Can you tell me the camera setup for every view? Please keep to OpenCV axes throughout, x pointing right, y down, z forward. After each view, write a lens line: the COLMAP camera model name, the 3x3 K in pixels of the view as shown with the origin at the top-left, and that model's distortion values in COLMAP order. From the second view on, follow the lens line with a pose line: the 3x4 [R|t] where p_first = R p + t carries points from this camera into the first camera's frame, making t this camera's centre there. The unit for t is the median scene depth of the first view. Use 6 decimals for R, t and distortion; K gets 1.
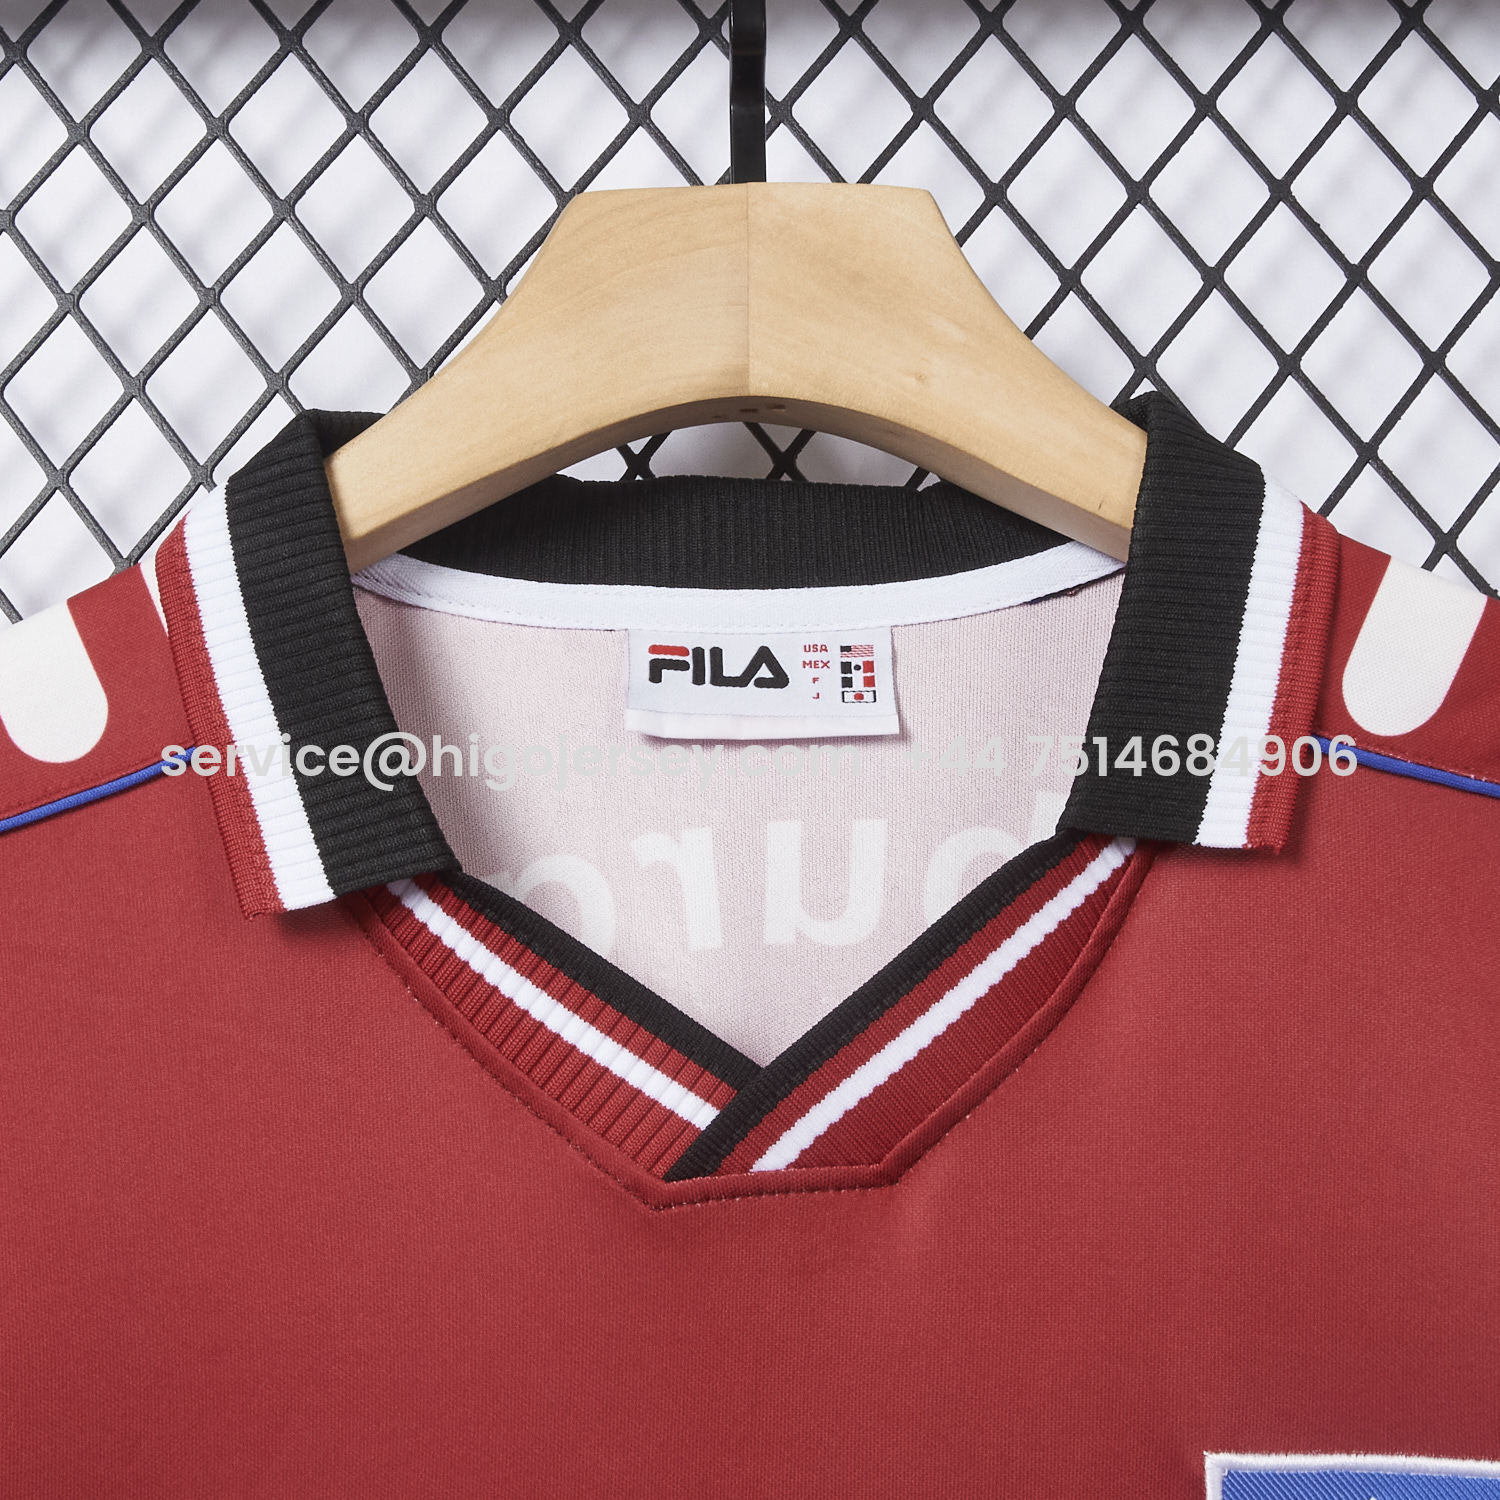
lens RADIAL K [[3396.2, 0, 750.0], [0, 3396.2, 750.0], [0, 0, 1]] dist [-0.051816, -0.109620]
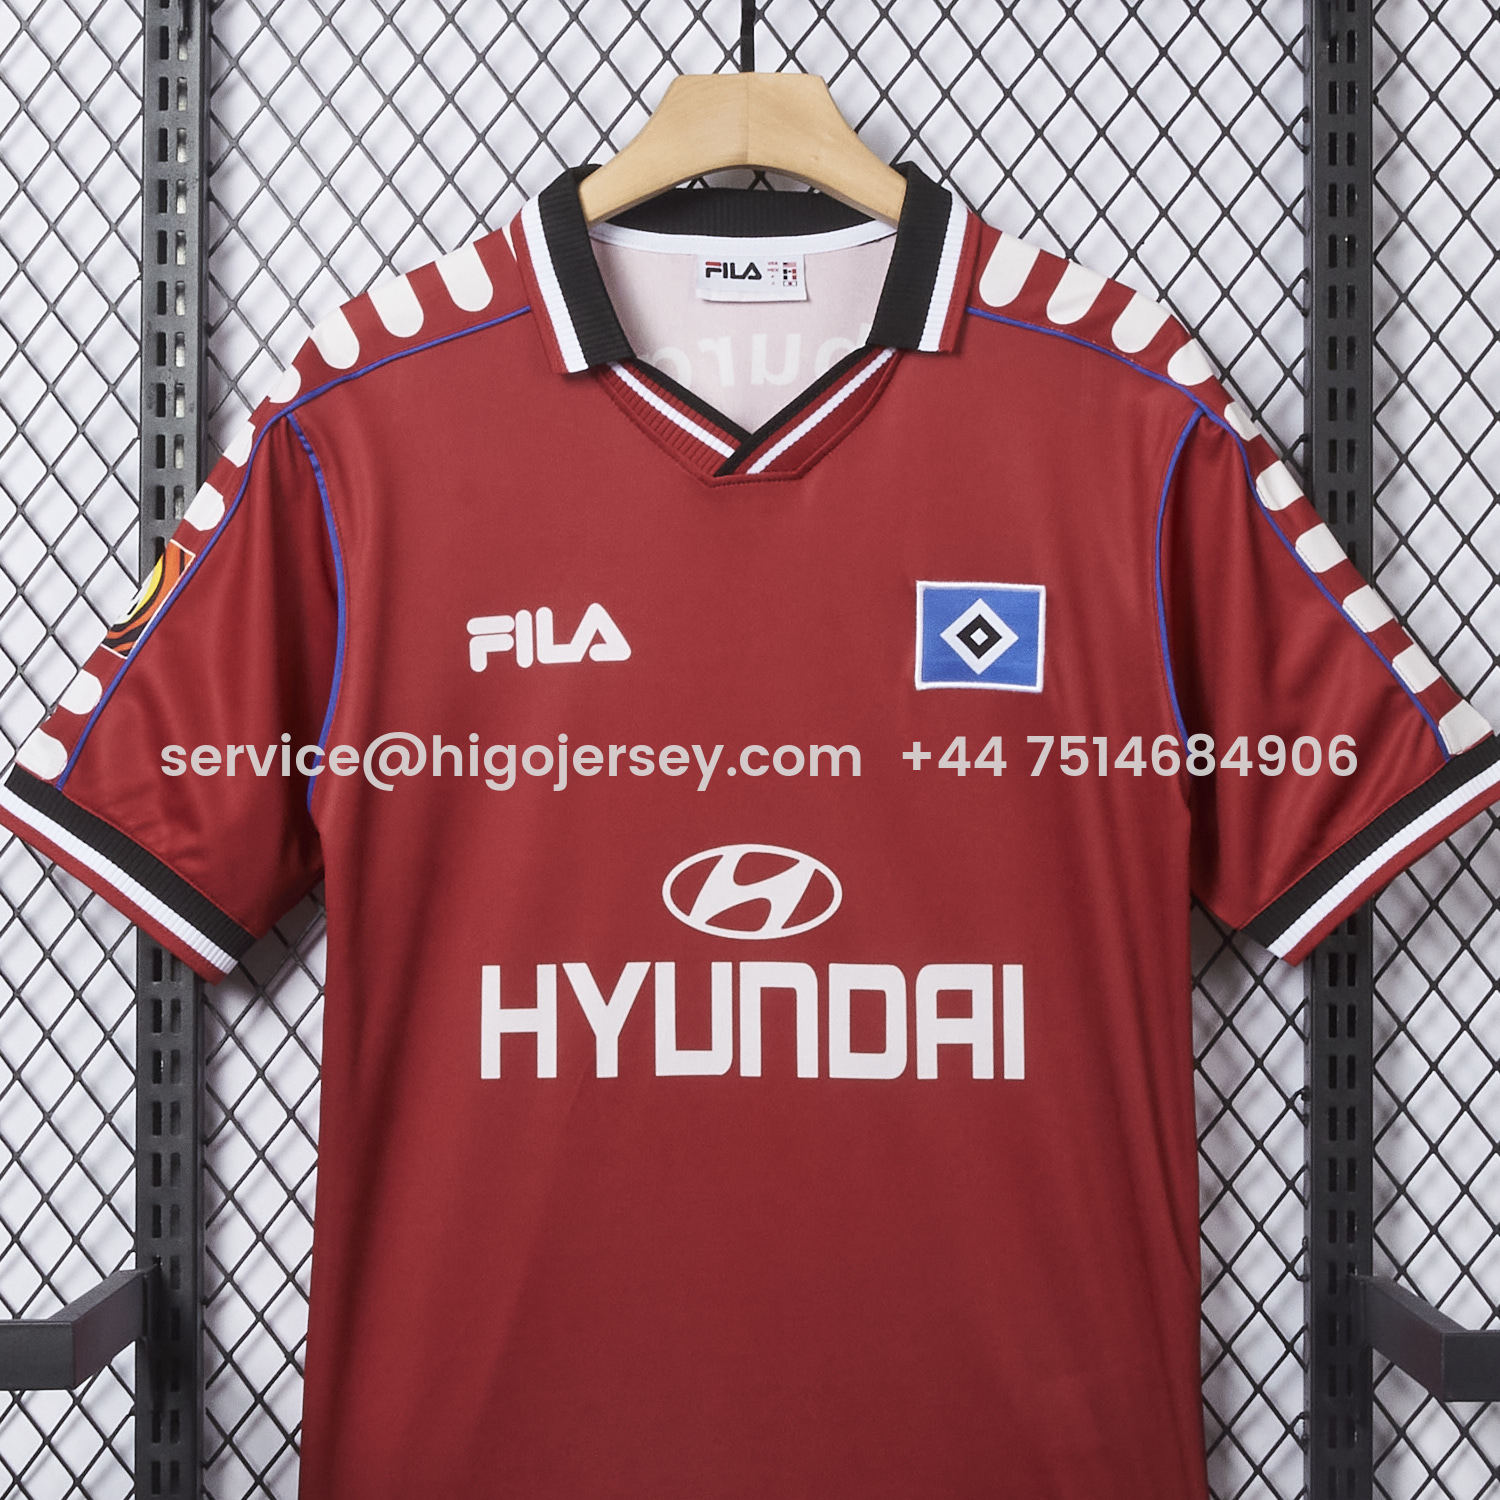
lens RADIAL K [[3396.2, 0, 750.0], [0, 3396.2, 750.0], [0, 0, 1]] dist [-0.051816, -0.109620]
pose [[0.999794, 0.007024, 0.019035, -0.044935], [-0.010584, 0.980957, 0.193934, -0.173300], [-0.017310, -0.194096, 0.980830, -1.598621]]
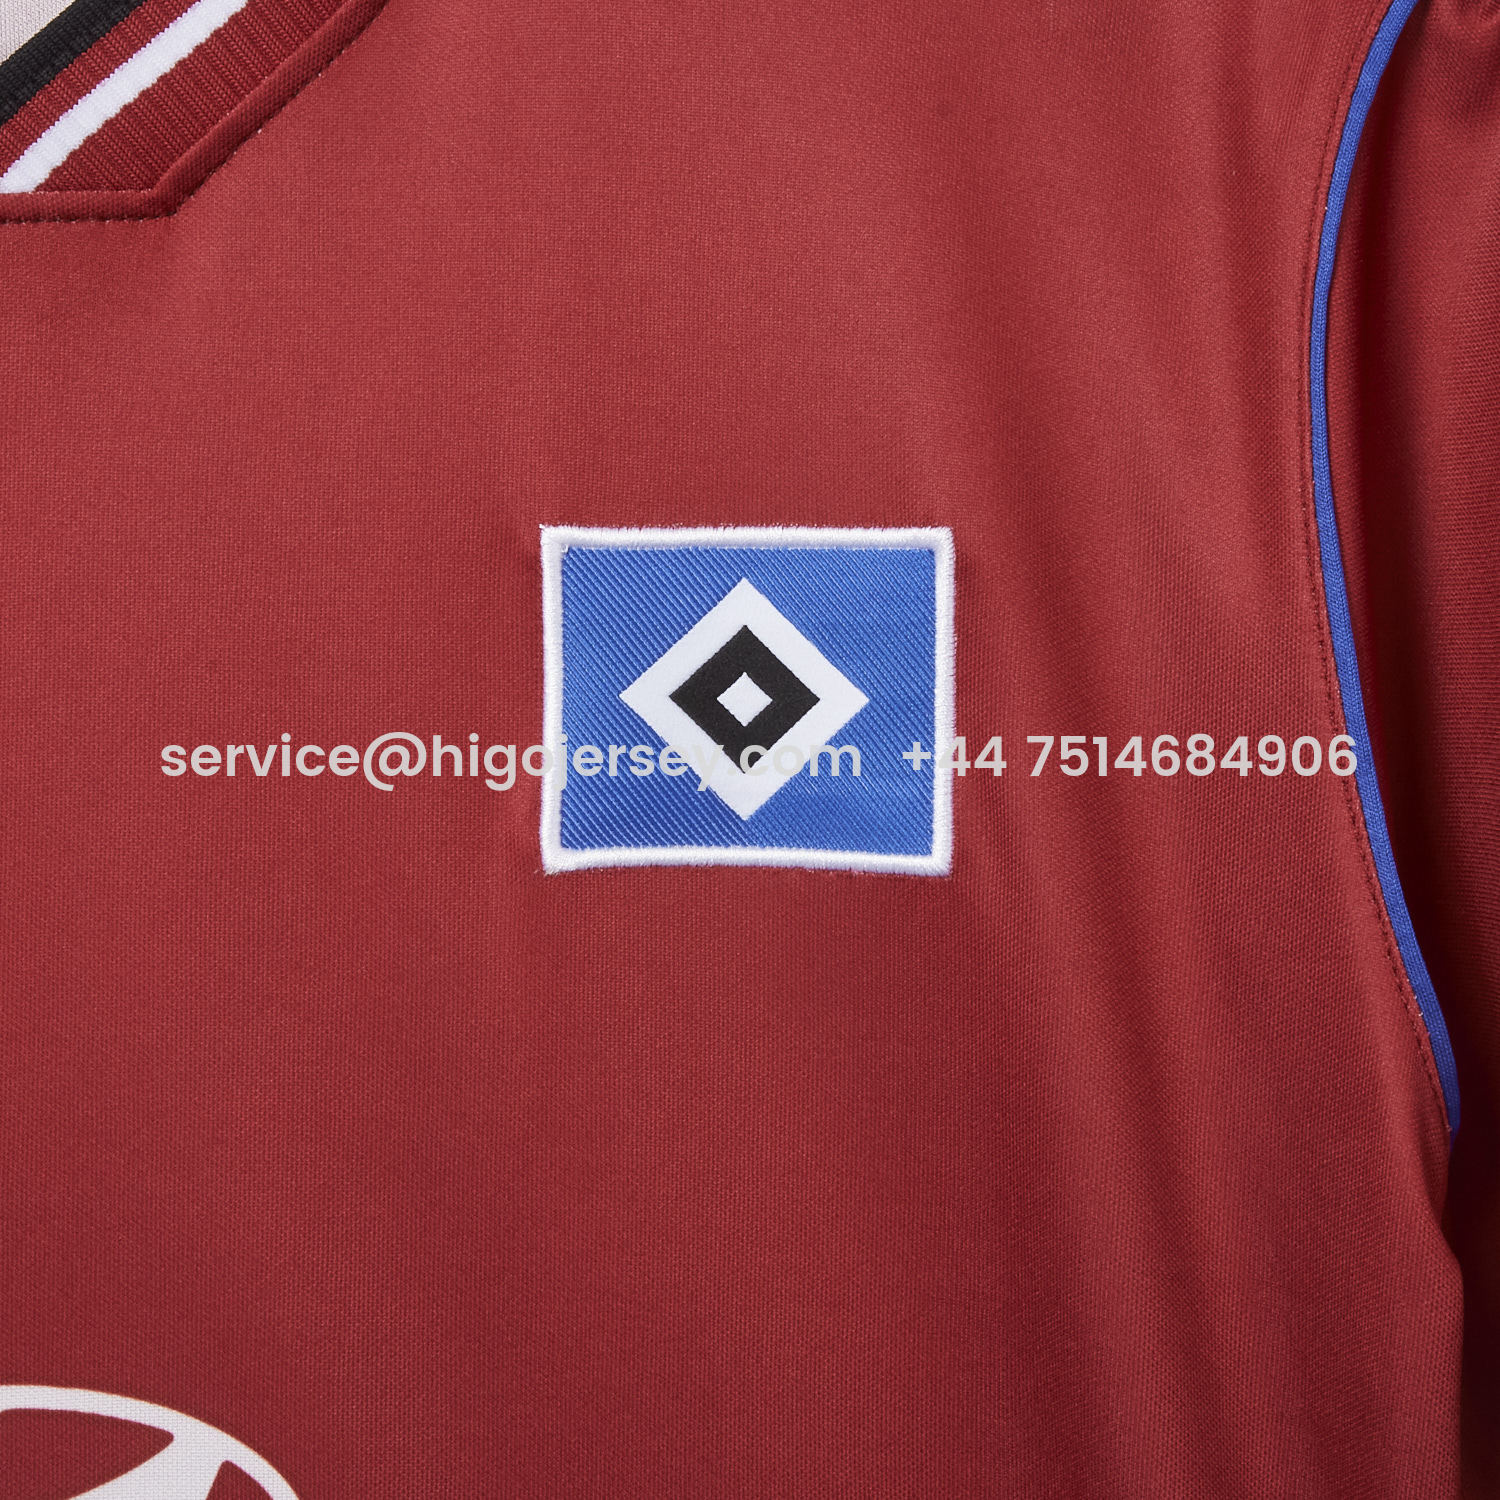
lens RADIAL K [[3396.2, 0, 750.0], [0, 3396.2, 750.0], [0, 0, 1]] dist [-0.051816, -0.109620]
pose [[0.999047, -0.010398, 0.042387, 0.146686], [0.005652, 0.993850, 0.110594, 0.167078], [-0.043276, -0.110249, 0.992961, 0.162933]]
